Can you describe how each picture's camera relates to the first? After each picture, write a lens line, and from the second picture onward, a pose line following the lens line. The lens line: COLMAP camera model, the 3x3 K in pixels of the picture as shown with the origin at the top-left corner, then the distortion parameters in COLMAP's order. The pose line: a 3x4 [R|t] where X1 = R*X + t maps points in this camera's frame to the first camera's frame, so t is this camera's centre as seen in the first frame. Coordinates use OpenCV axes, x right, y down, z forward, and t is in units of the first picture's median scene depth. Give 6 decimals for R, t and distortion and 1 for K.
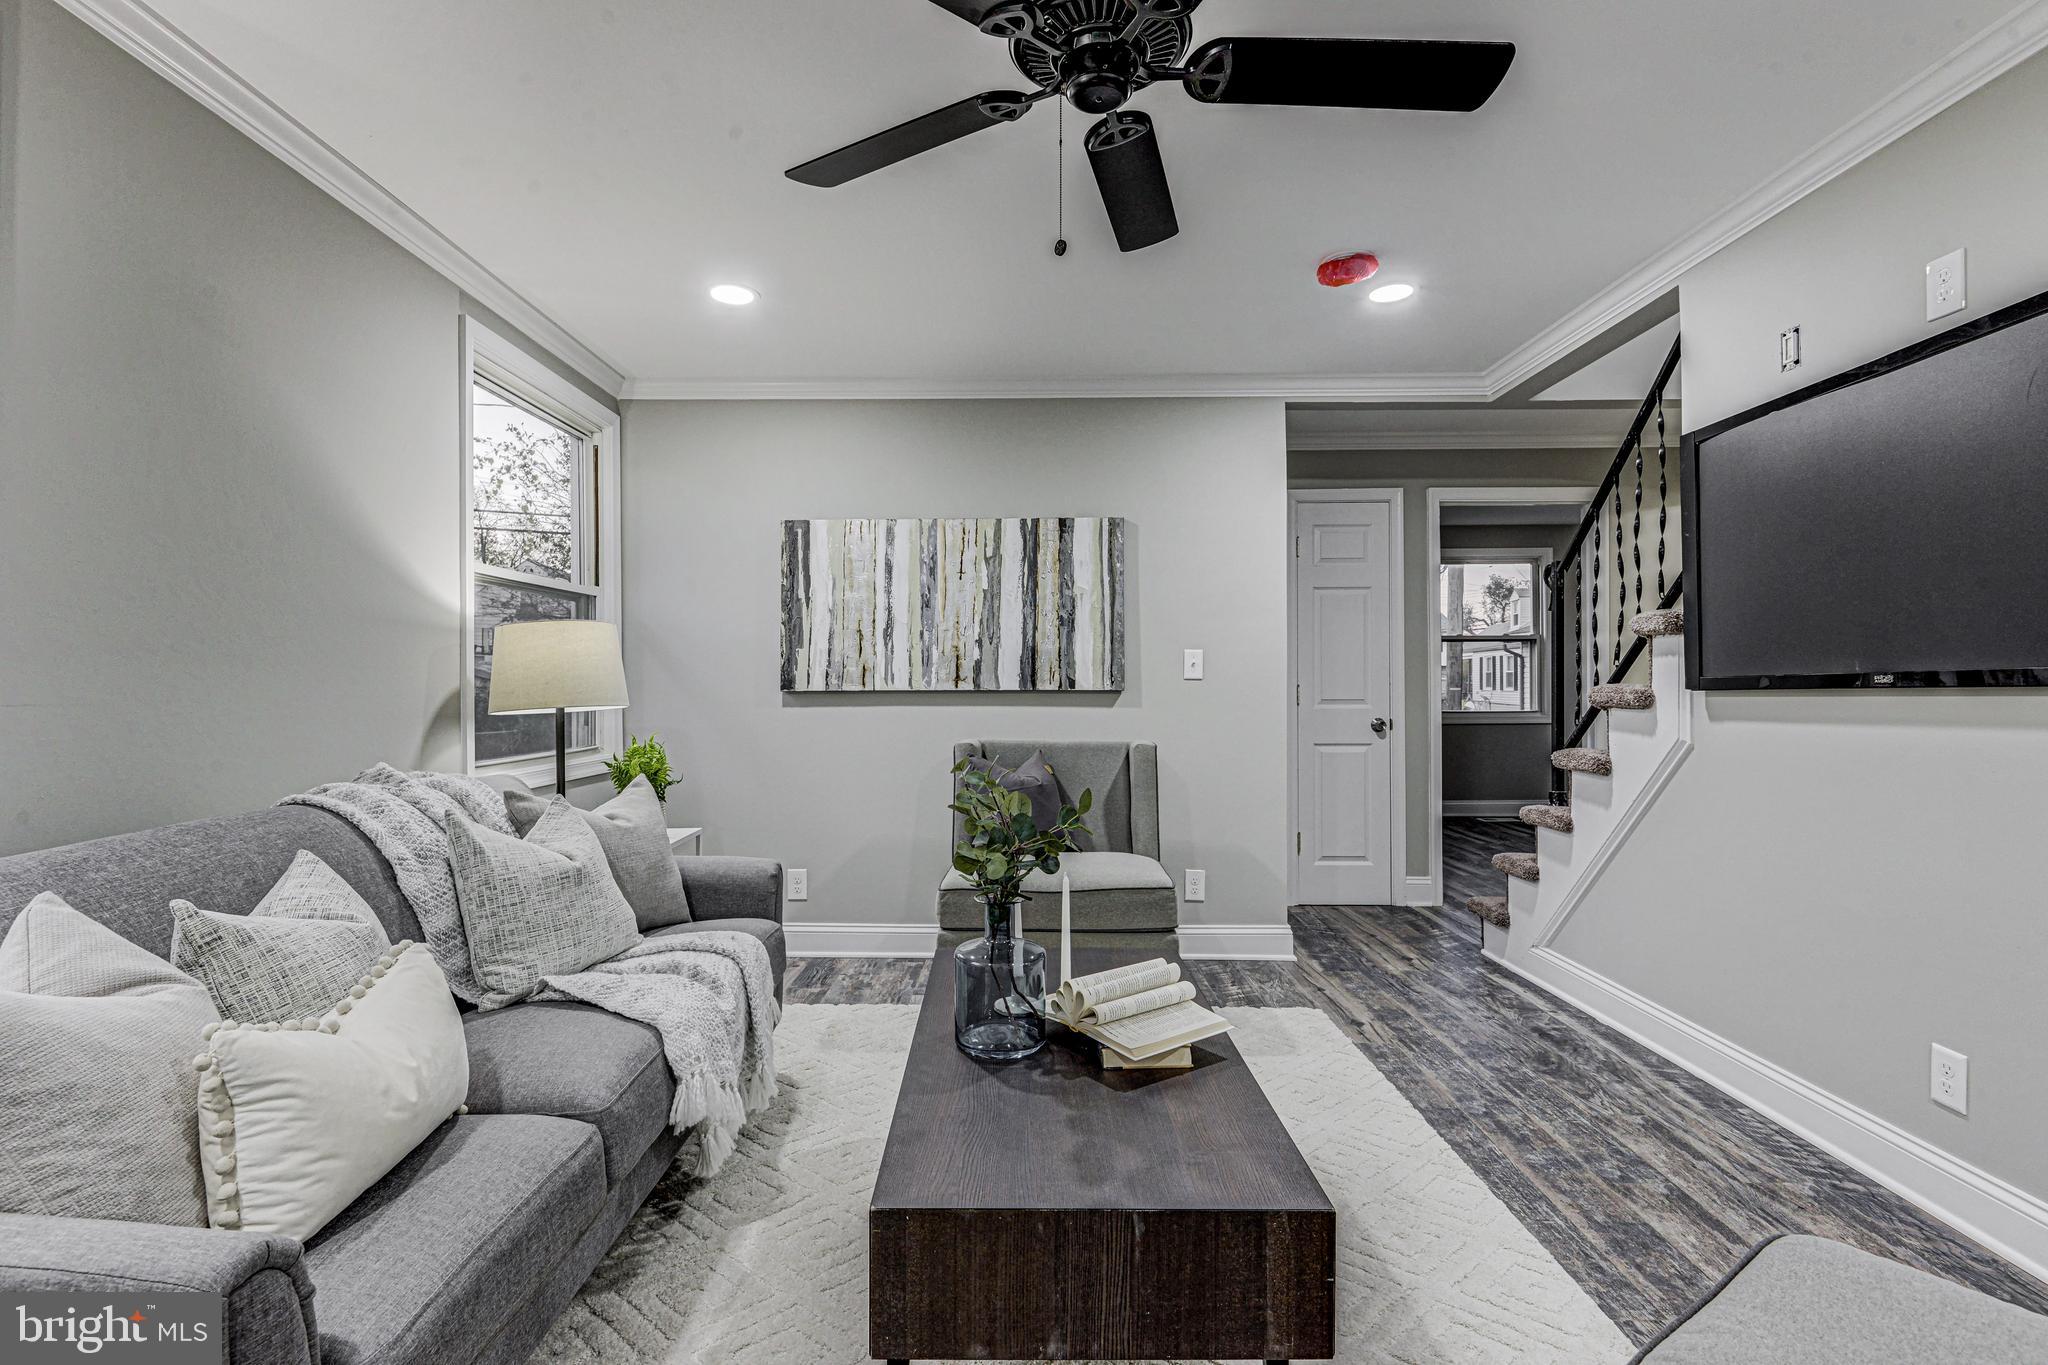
lens RADIAL K [[961.1, 0, 1000.9], [0, 961.1, 677.6], [0, 0, 1]] dist [0.001024, -0.011345]
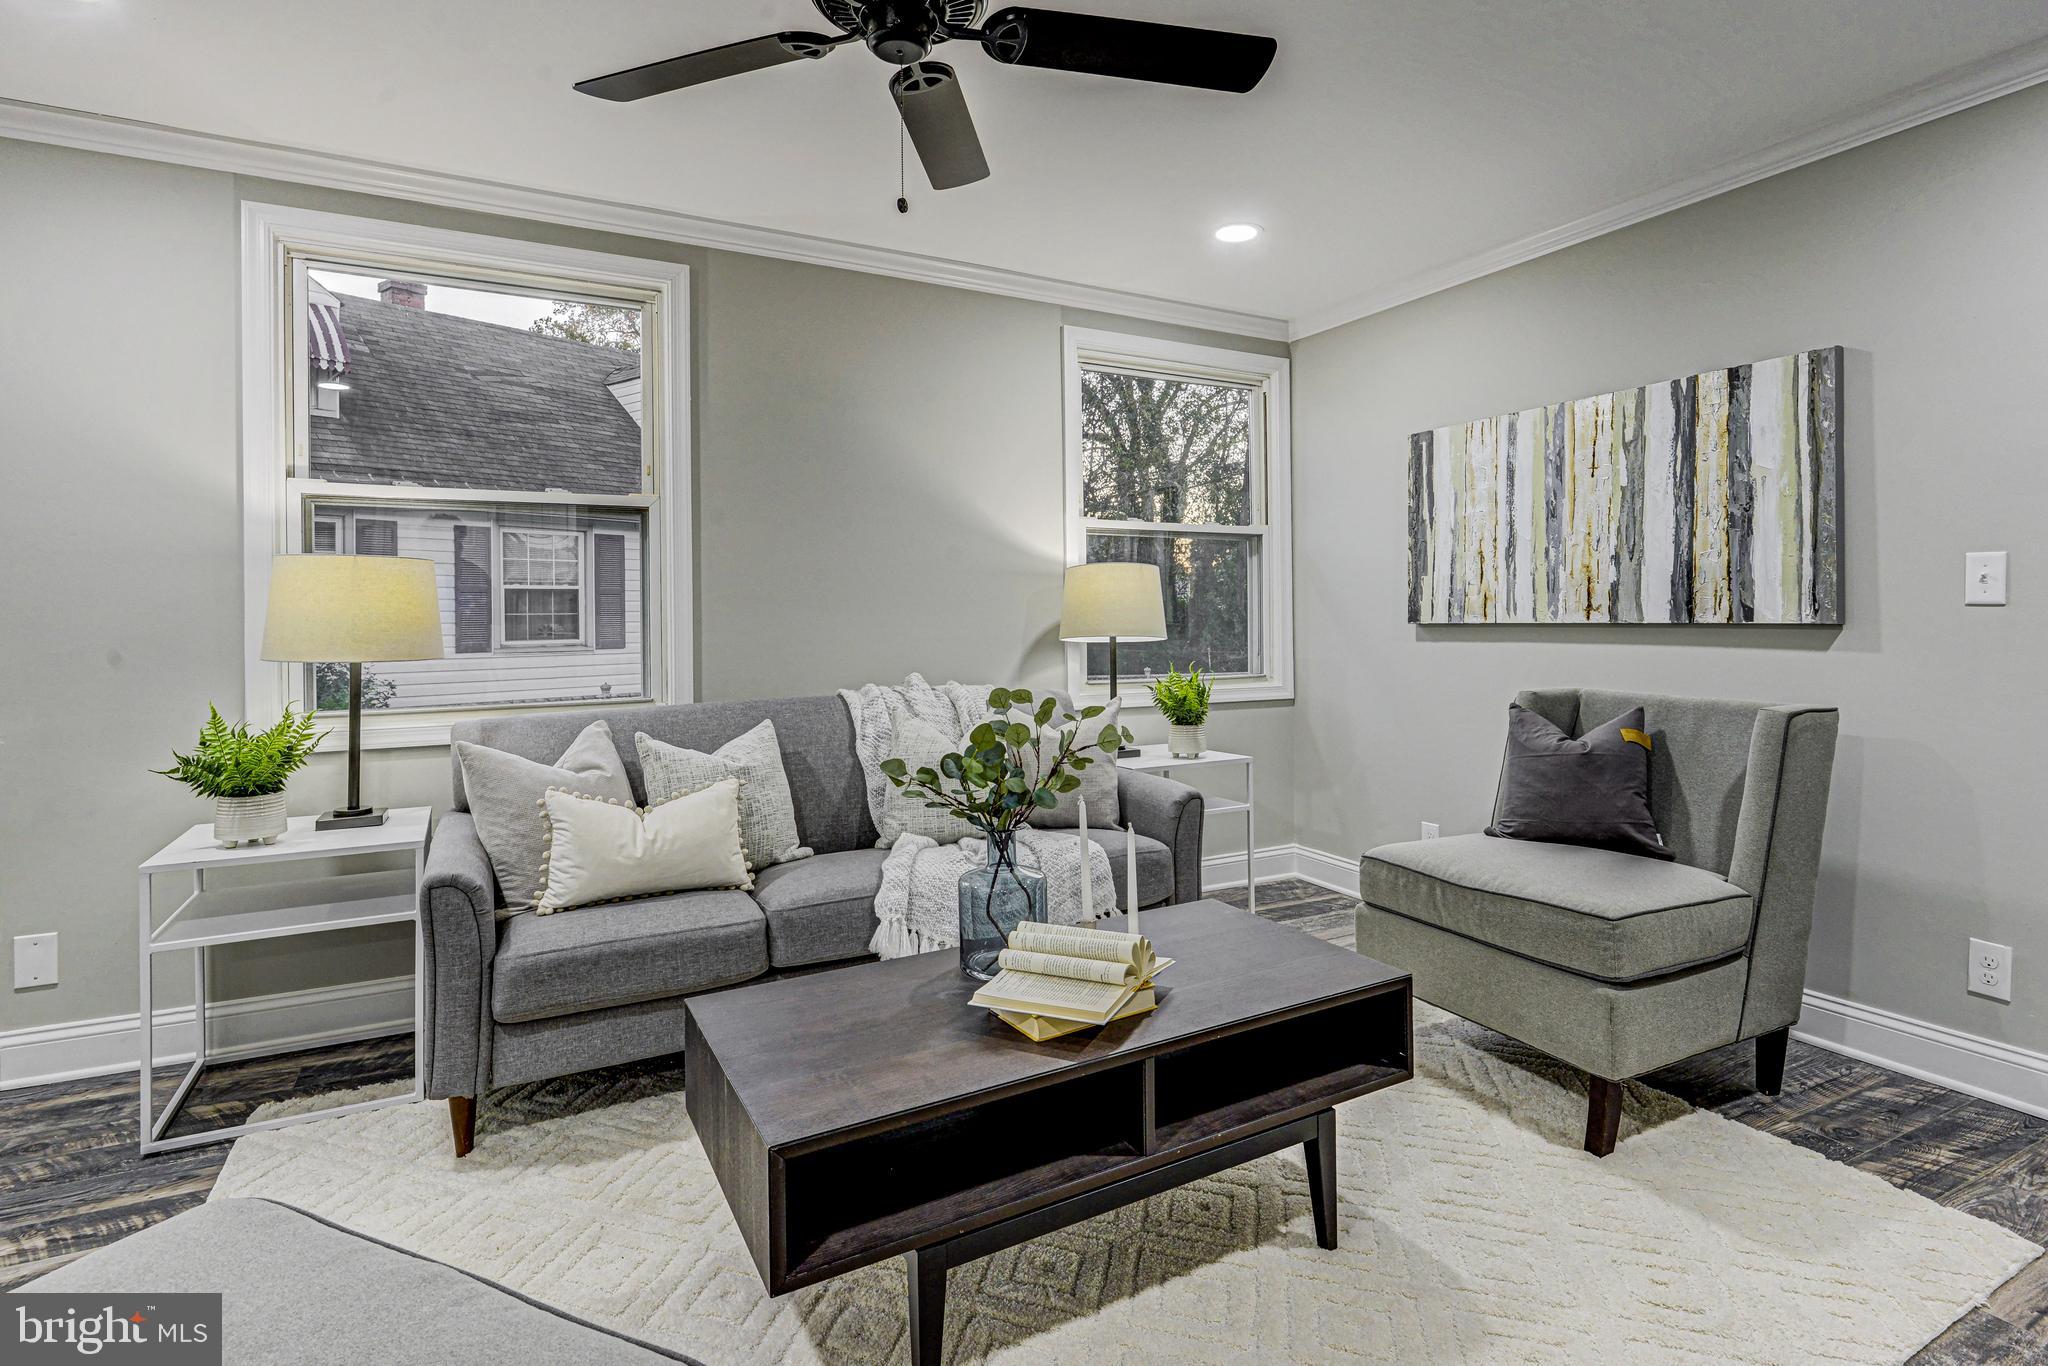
lens RADIAL K [[1017.1, 0, 1055.9], [0, 1017.1, 623.8], [0, 0, 1]] dist [-0.004140, -0.002005]
pose [[0.503676, 0.003166, -0.863887, 0.439417], [0.011198, 0.999885, 0.010194, 0.000835], [0.863820, -0.014808, 0.503583, 0.230665]]
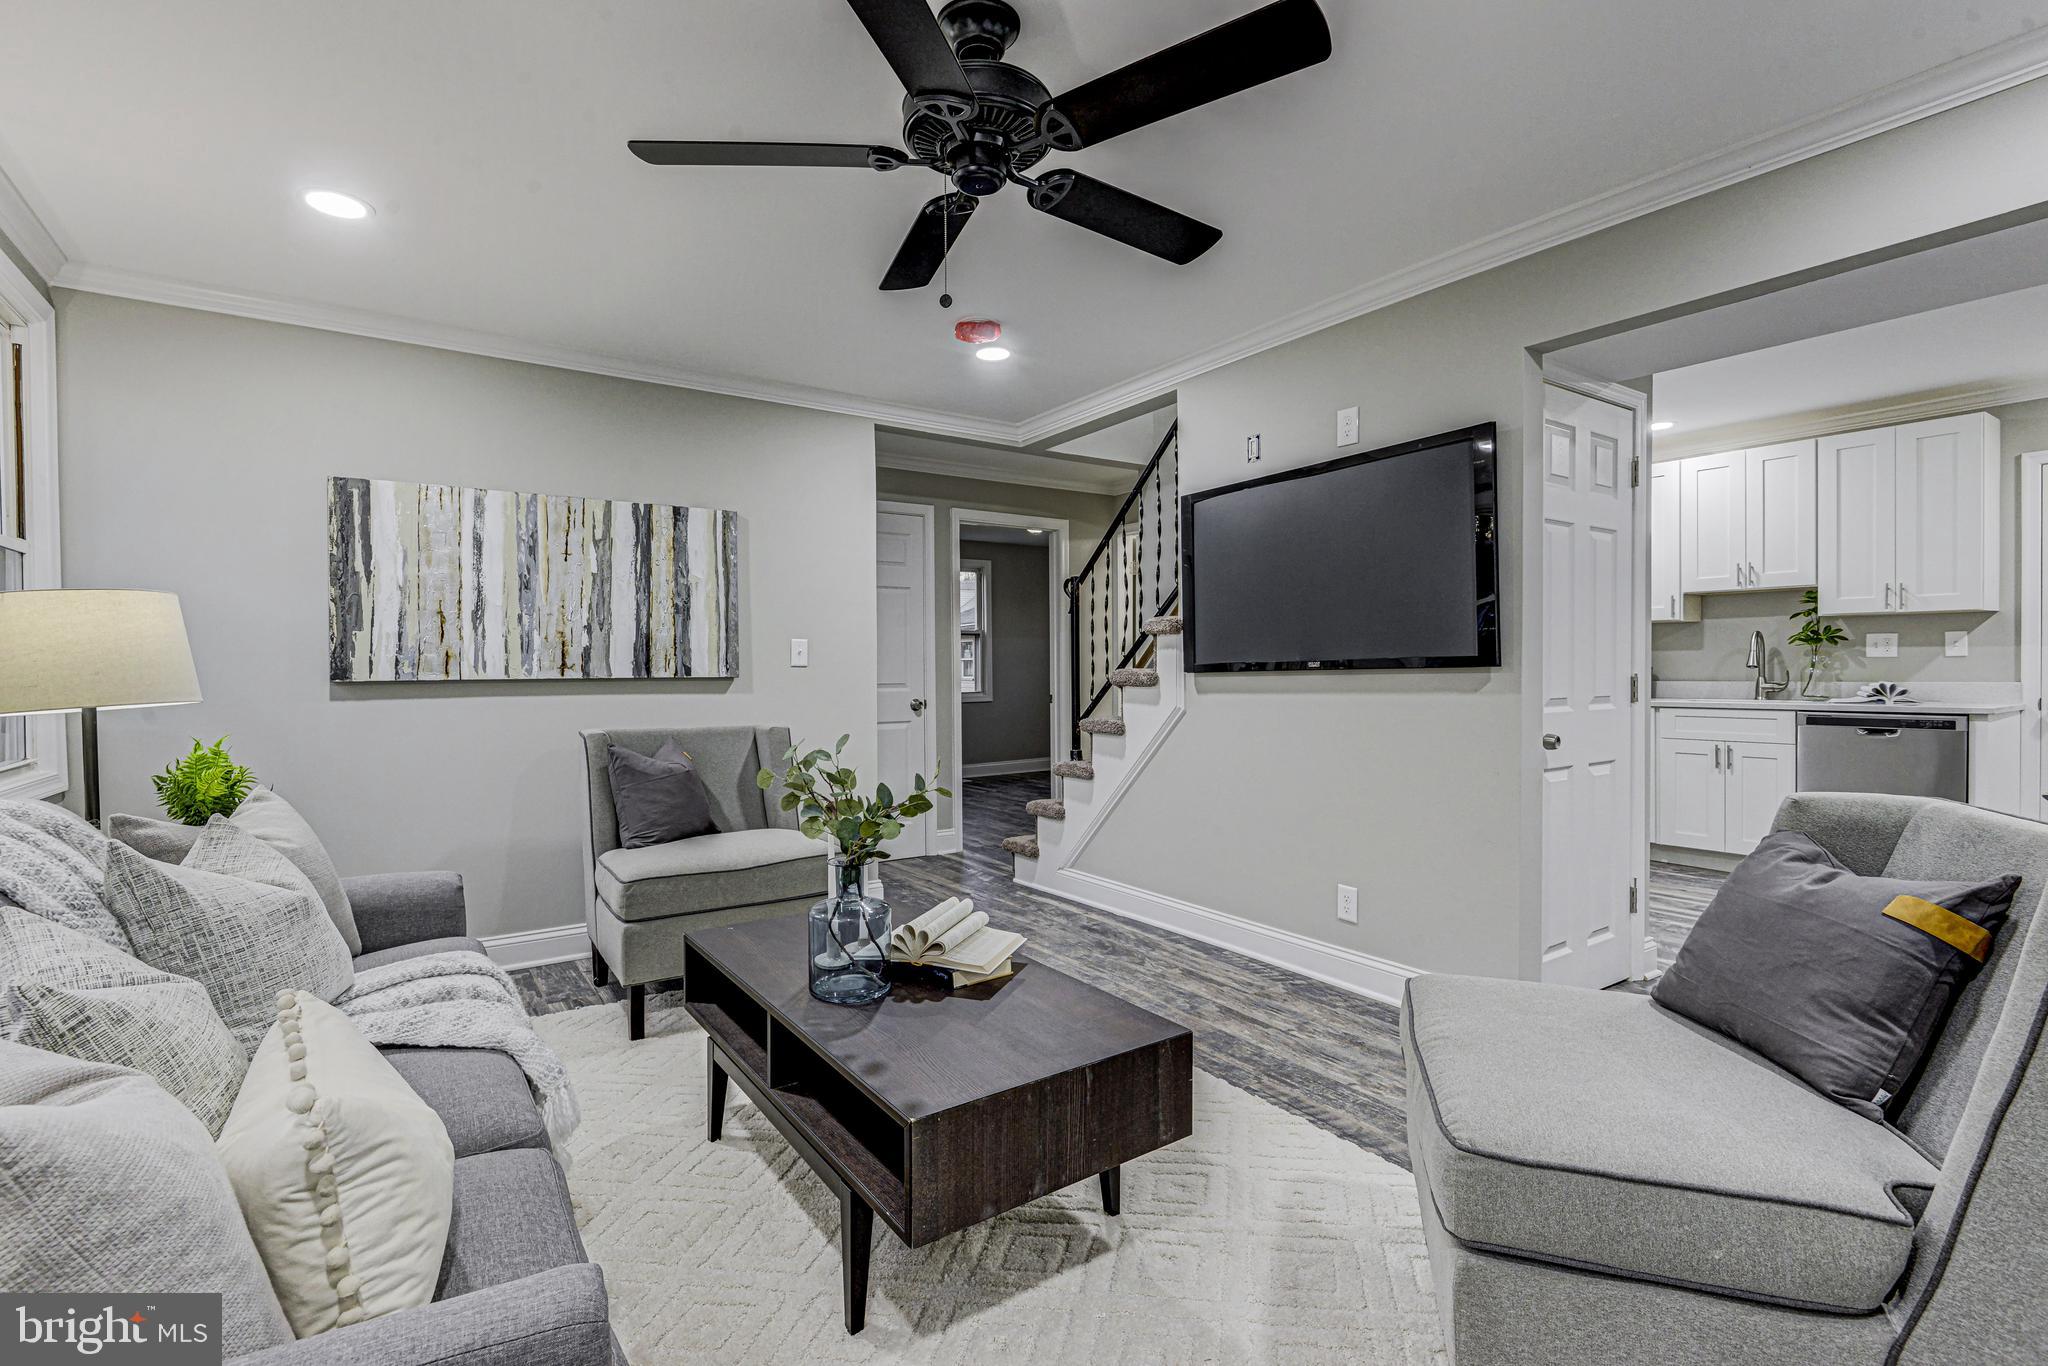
lens RADIAL K [[927.6, 0, 1002.2], [0, 927.6, 677.1], [0, 0, 1]] dist [0.004654, -0.008942]
pose [[0.819072, -0.008974, 0.573620, -0.215871], [0.001952, 0.999915, 0.012856, 0.000839], [-0.573687, -0.009410, 0.819020, 0.007123]]
